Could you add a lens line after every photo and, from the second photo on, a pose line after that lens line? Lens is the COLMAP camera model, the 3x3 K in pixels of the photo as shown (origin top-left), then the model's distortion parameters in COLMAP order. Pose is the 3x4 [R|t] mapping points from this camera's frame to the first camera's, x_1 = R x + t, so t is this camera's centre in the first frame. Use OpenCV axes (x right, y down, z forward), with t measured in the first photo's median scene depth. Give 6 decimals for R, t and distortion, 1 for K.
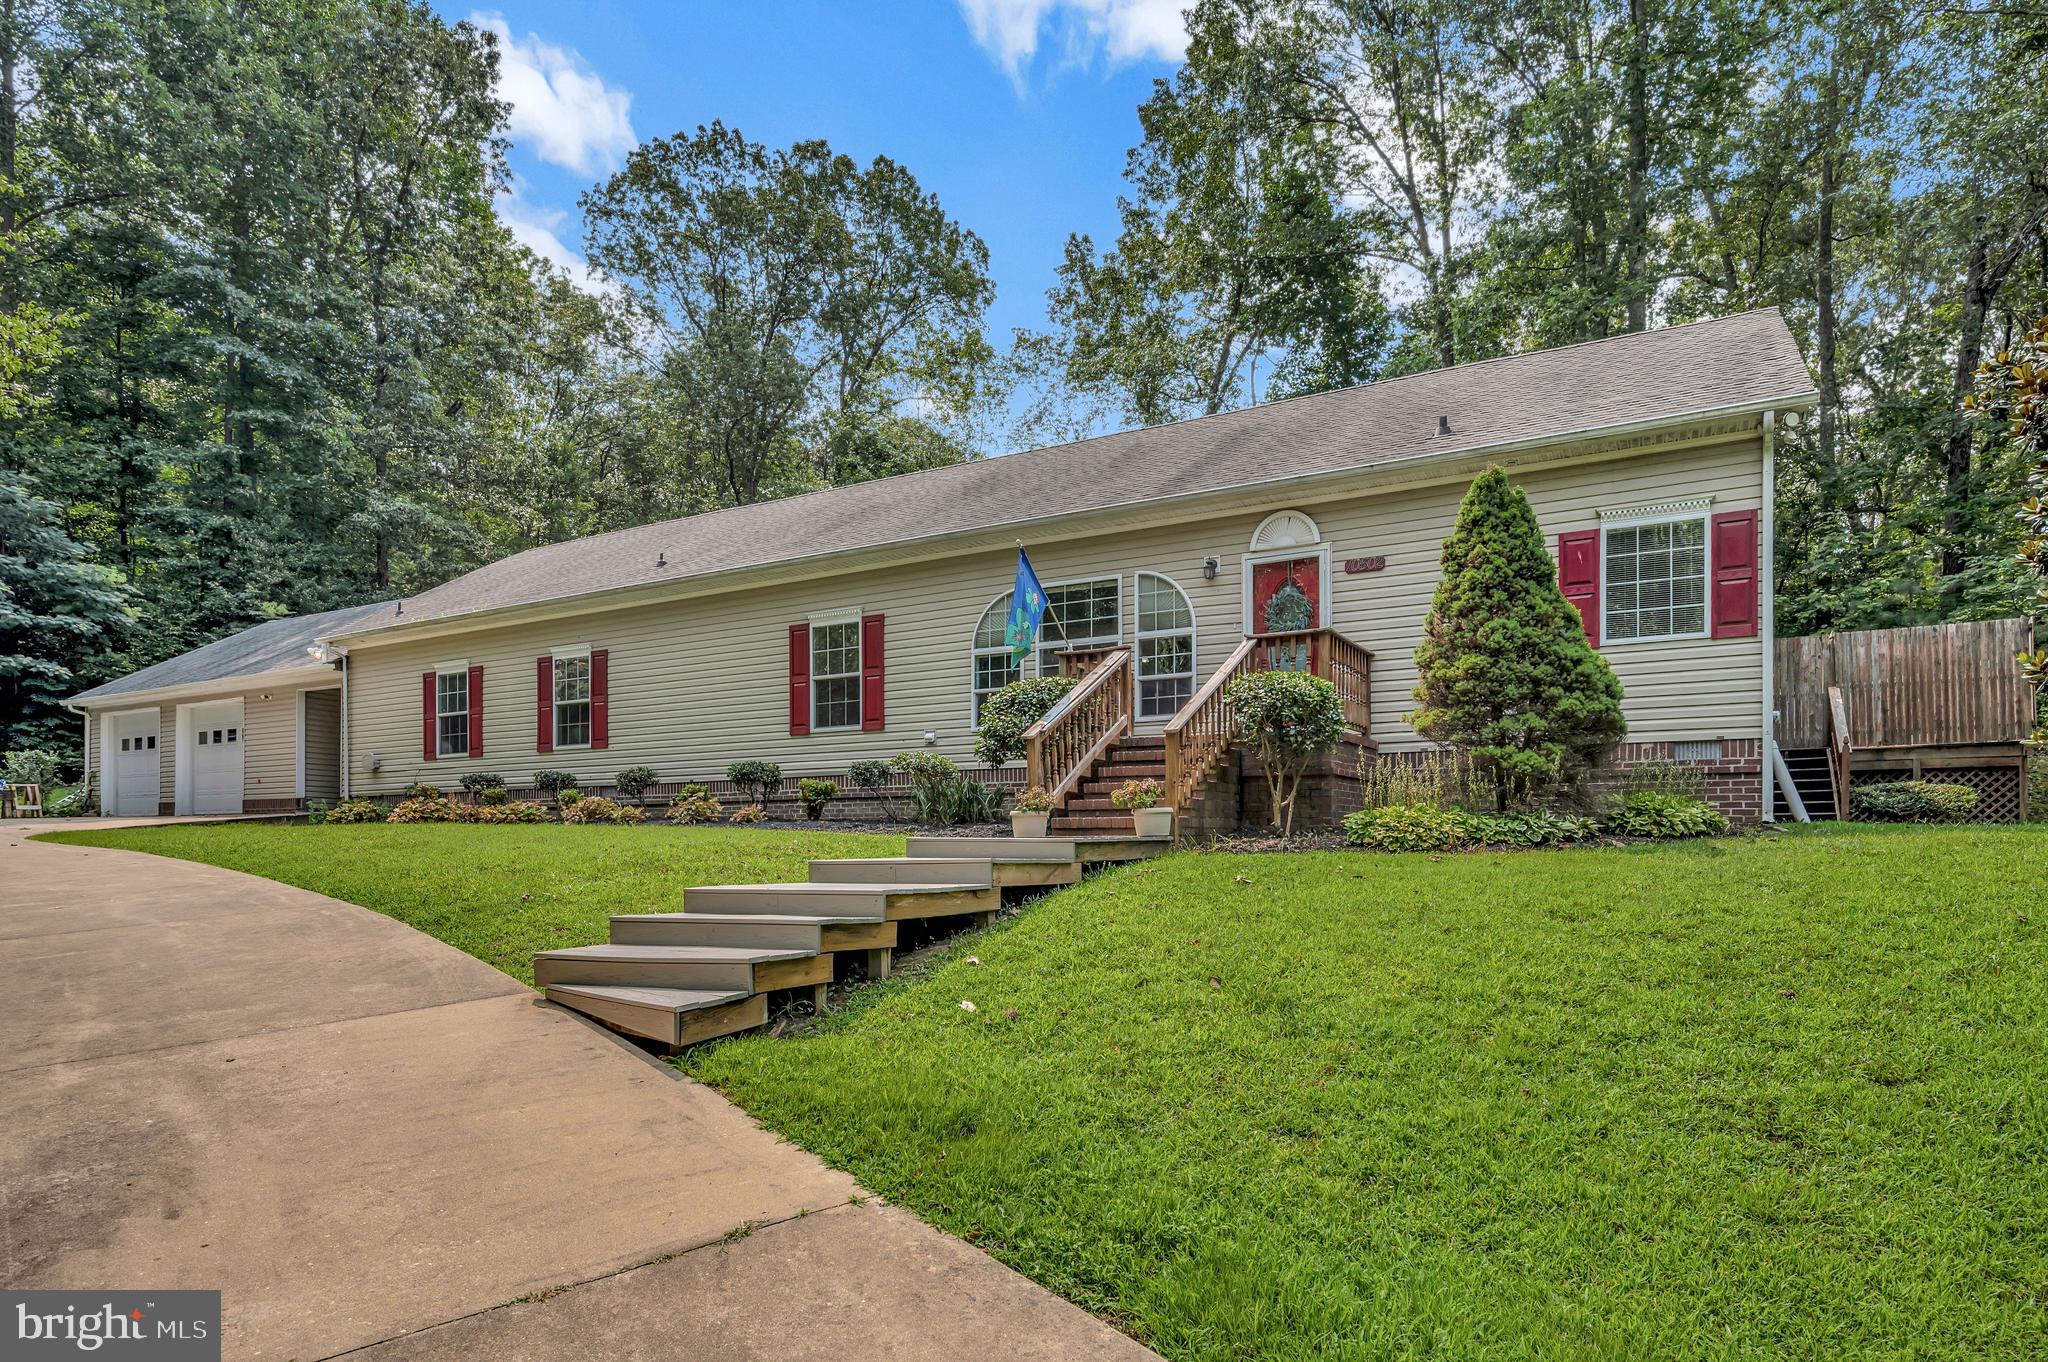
lens RADIAL K [[1096.1, 0, 1016.5], [0, 1096.1, 683.0], [0, 0, 1]] dist [0.001813, 0.000291]
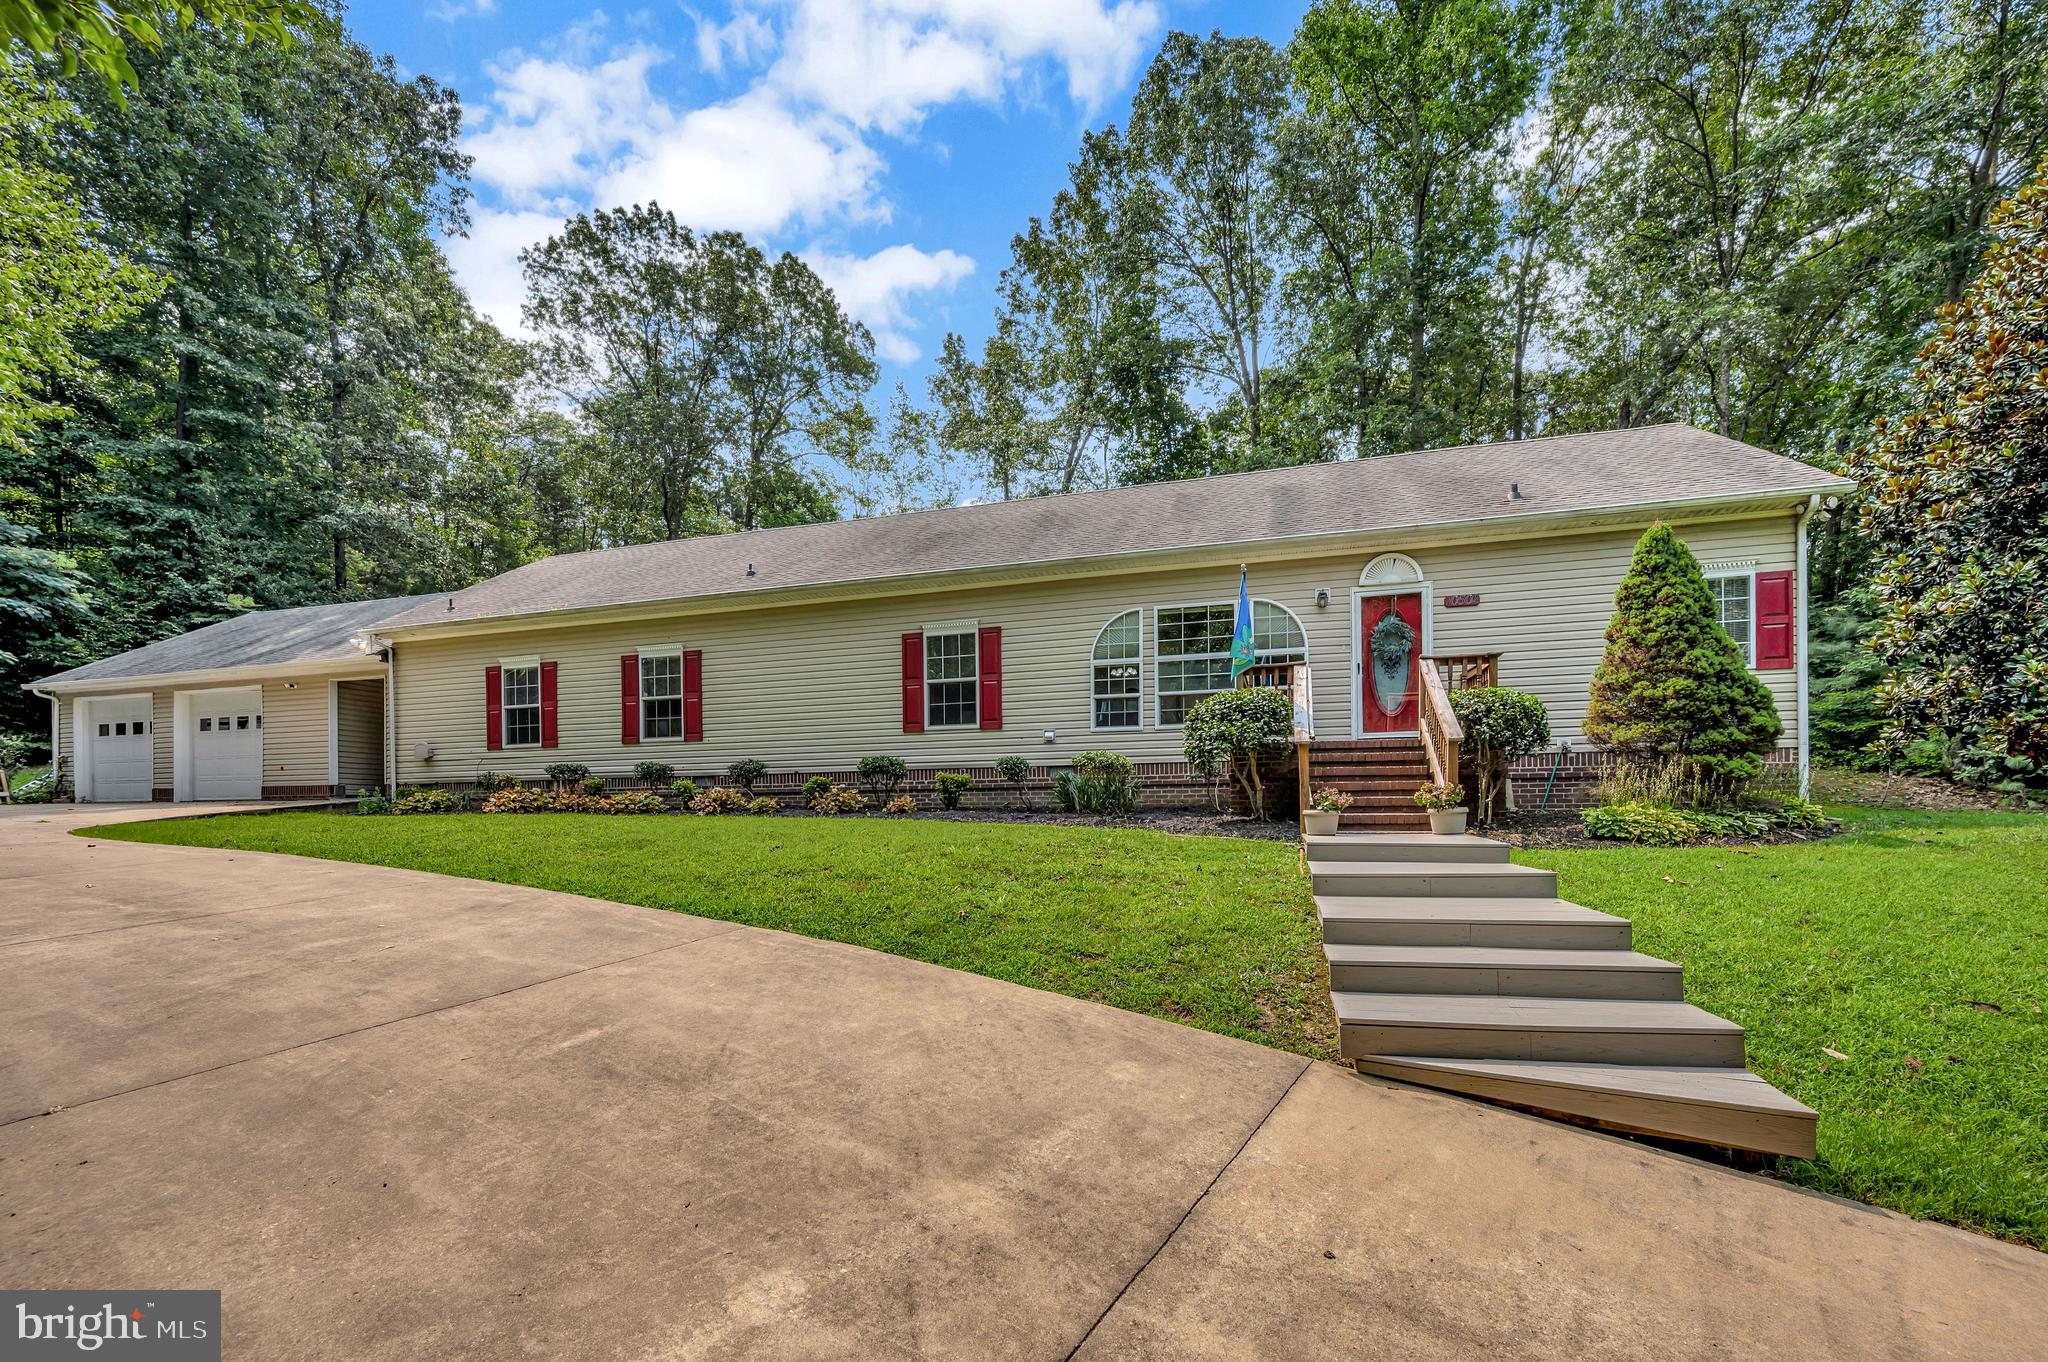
lens RADIAL K [[831.5, 0, 1021.6], [0, 831.5, 700.3], [0, 0, 1]] dist [-0.000670, -0.000279]
pose [[0.976974, 0.018544, 0.212549, -0.260838], [-0.021898, 0.999670, 0.013435, 0.001131], [-0.212230, -0.017780, 0.977058, 0.142258]]
